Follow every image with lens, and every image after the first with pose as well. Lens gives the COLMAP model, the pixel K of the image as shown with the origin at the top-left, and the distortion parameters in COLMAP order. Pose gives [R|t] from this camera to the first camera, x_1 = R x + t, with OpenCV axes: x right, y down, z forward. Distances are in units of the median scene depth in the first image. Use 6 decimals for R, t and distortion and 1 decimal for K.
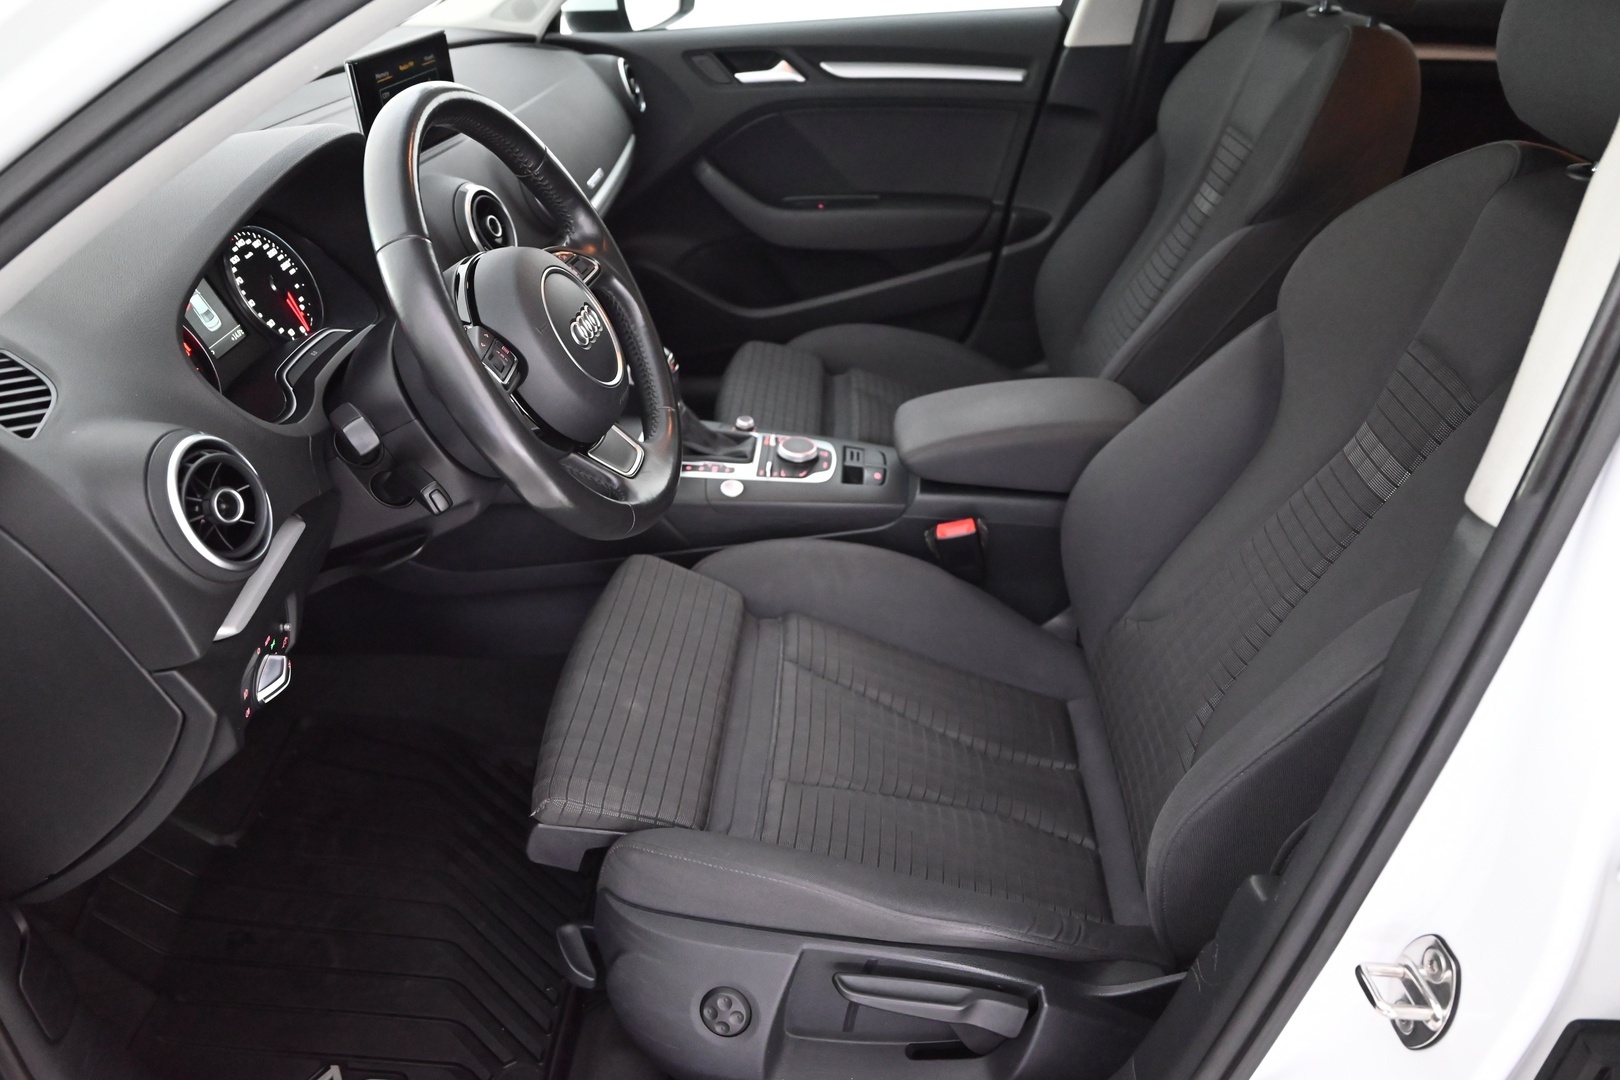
lens RADIAL K [[1106.0, 0, 812.4], [0, 1106.0, 522.6], [0, 0, 1]] dist [0.004484, 0.003199]
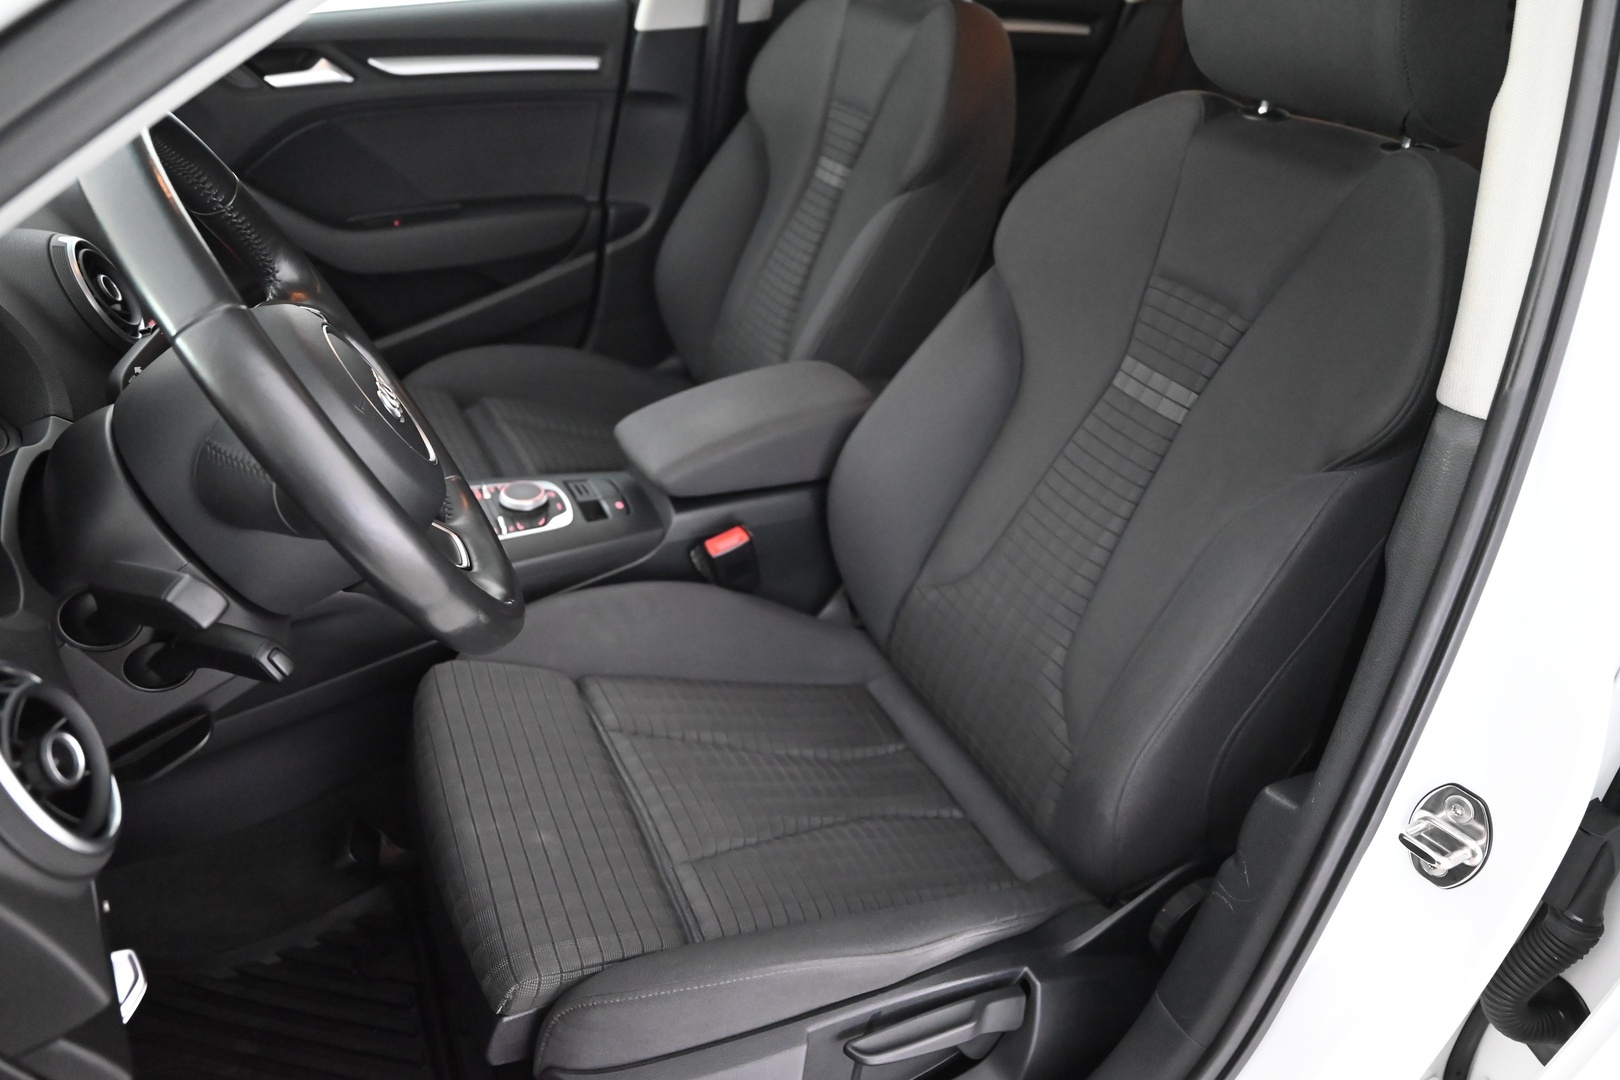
lens RADIAL K [[1106.0, 0, 812.4], [0, 1106.0, 522.6], [0, 0, 1]] dist [0.004484, 0.003199]
pose [[0.874625, -0.225538, 0.429143, -0.198611], [0.223810, 0.973065, 0.055257, -0.043941], [-0.430046, 0.047718, 0.901545, 0.115739]]
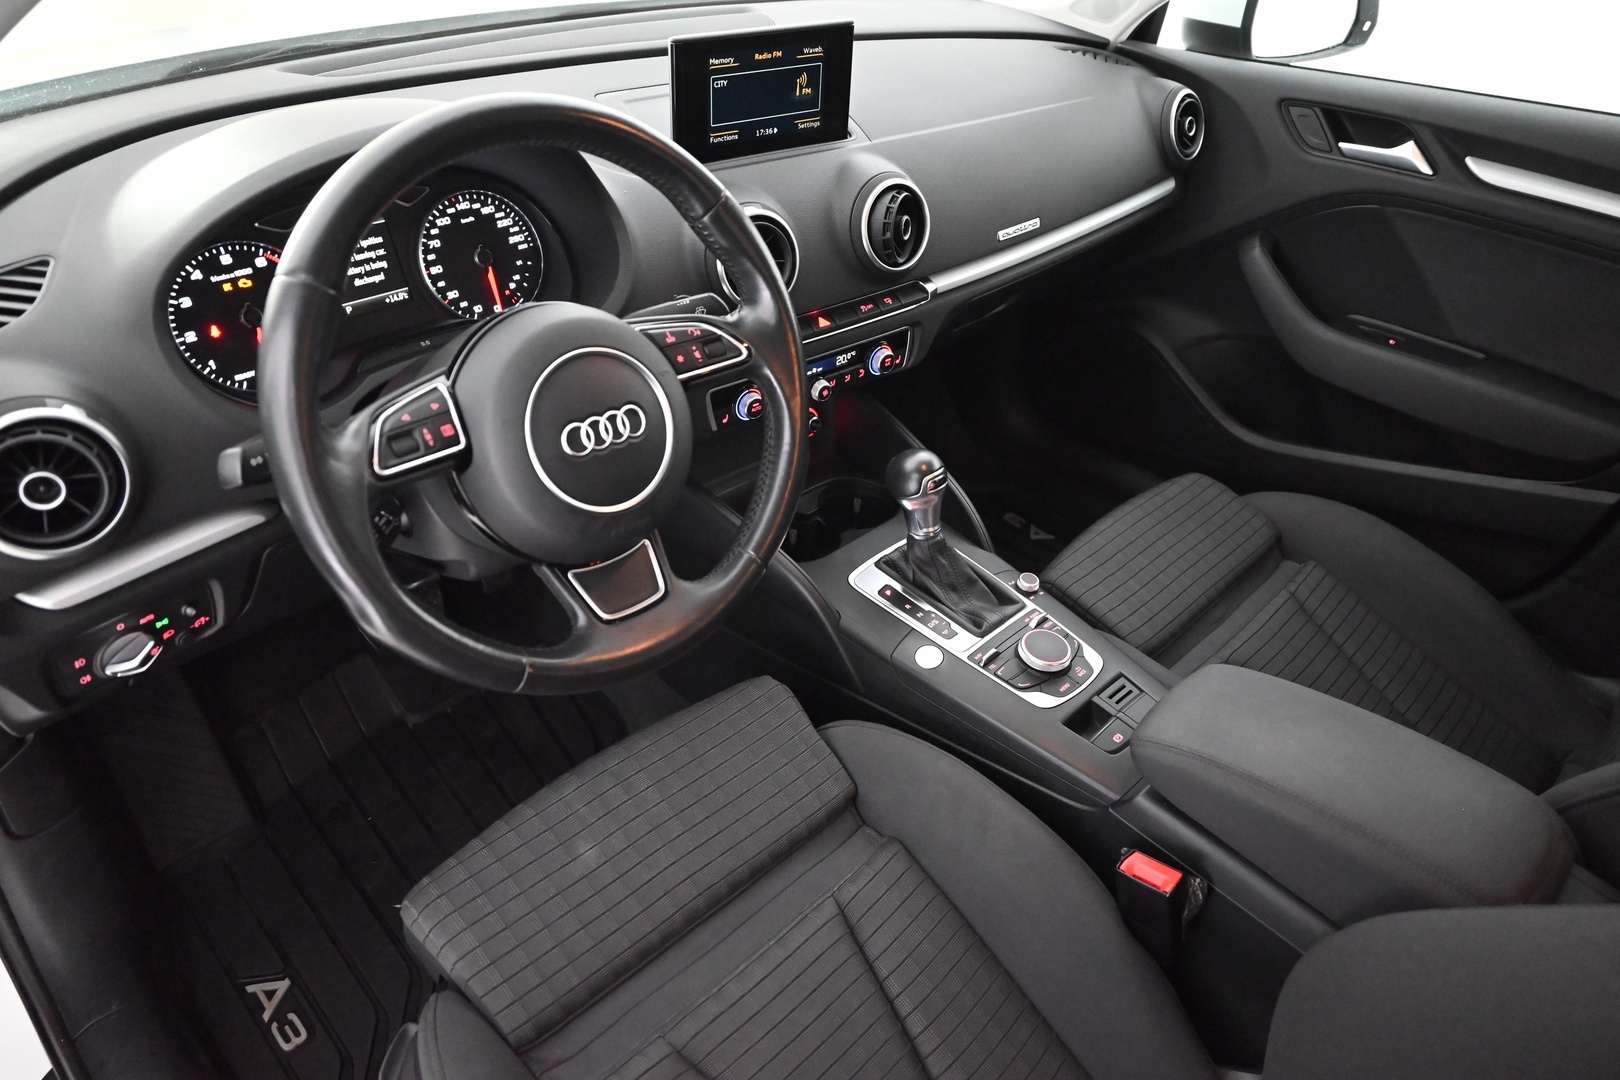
lens RADIAL K [[1106.0, 0, 812.4], [0, 1106.0, 522.6], [0, 0, 1]] dist [0.004484, 0.003199]
pose [[0.739750, 0.425177, -0.521530, 0.230650], [-0.406490, 0.900034, 0.157177, -0.203542], [0.536223, 0.095725, 0.838631, 0.285537]]
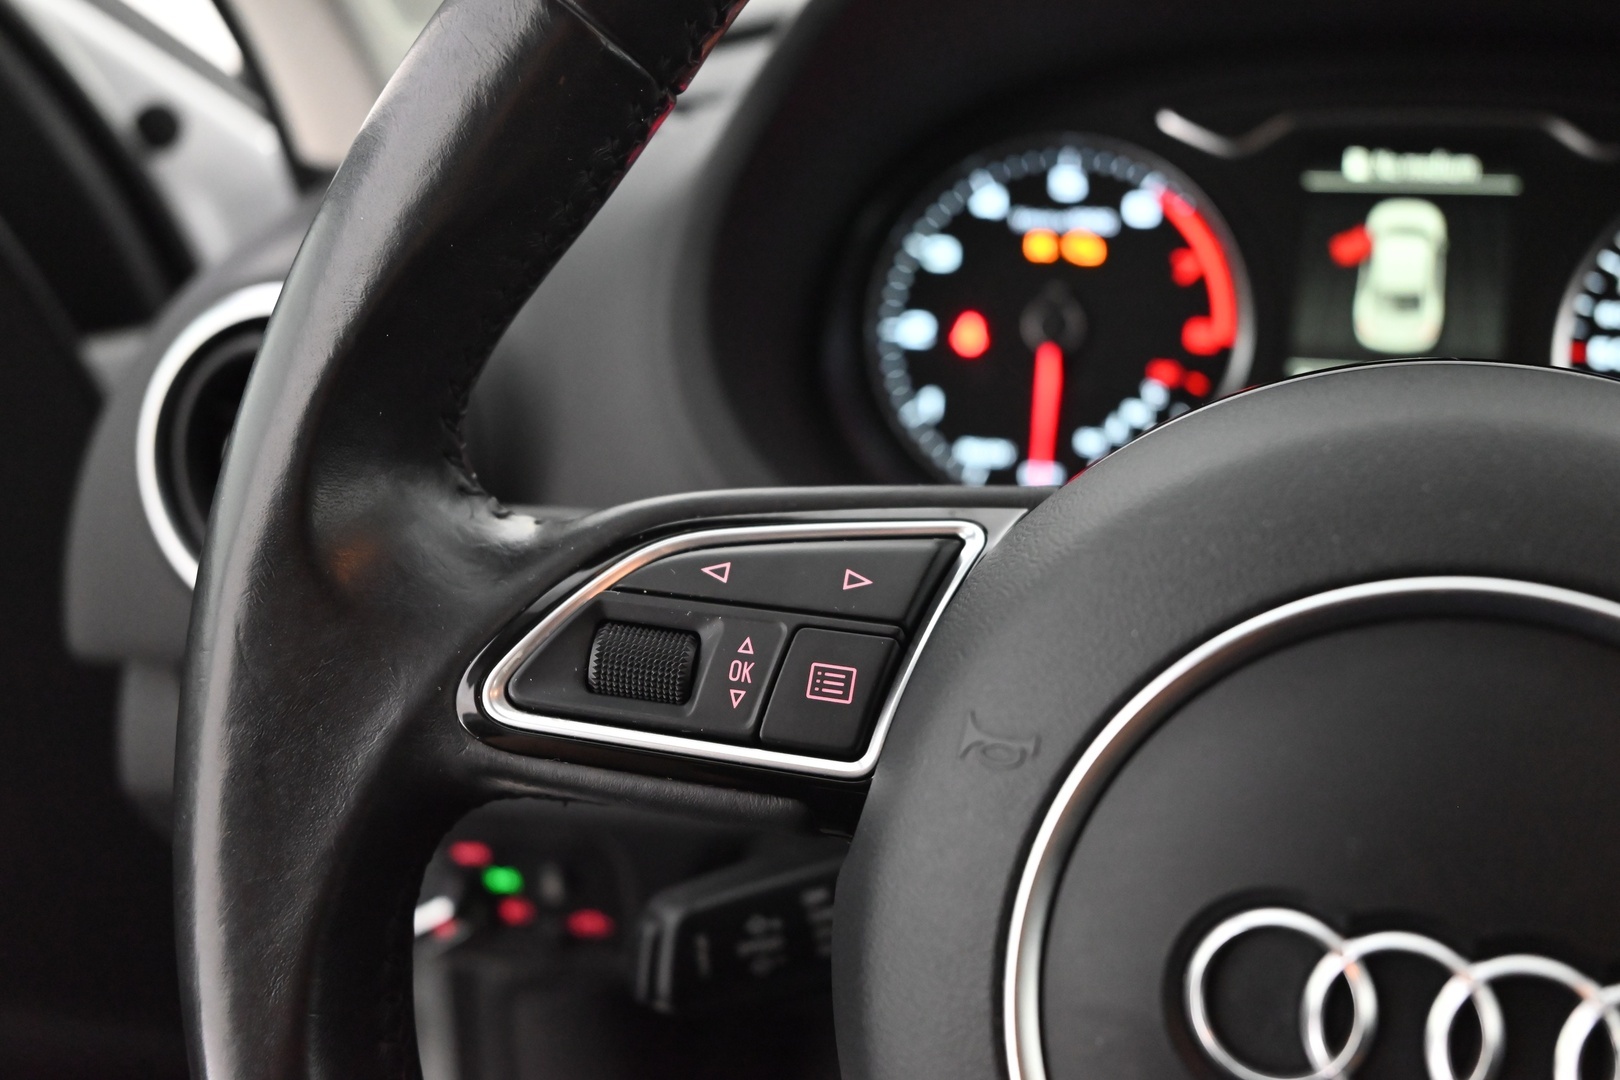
lens RADIAL K [[1562.3, 0, 810.0], [0, 1562.3, 540.0], [0, 0, 1]] dist [0.005659, -0.004672]
pose [[-0.263873, 0.401725, -0.876920, -0.023673], [-0.469054, 0.740963, 0.480585, -0.190830], [0.842828, 0.538136, -0.007090, 0.604259]]
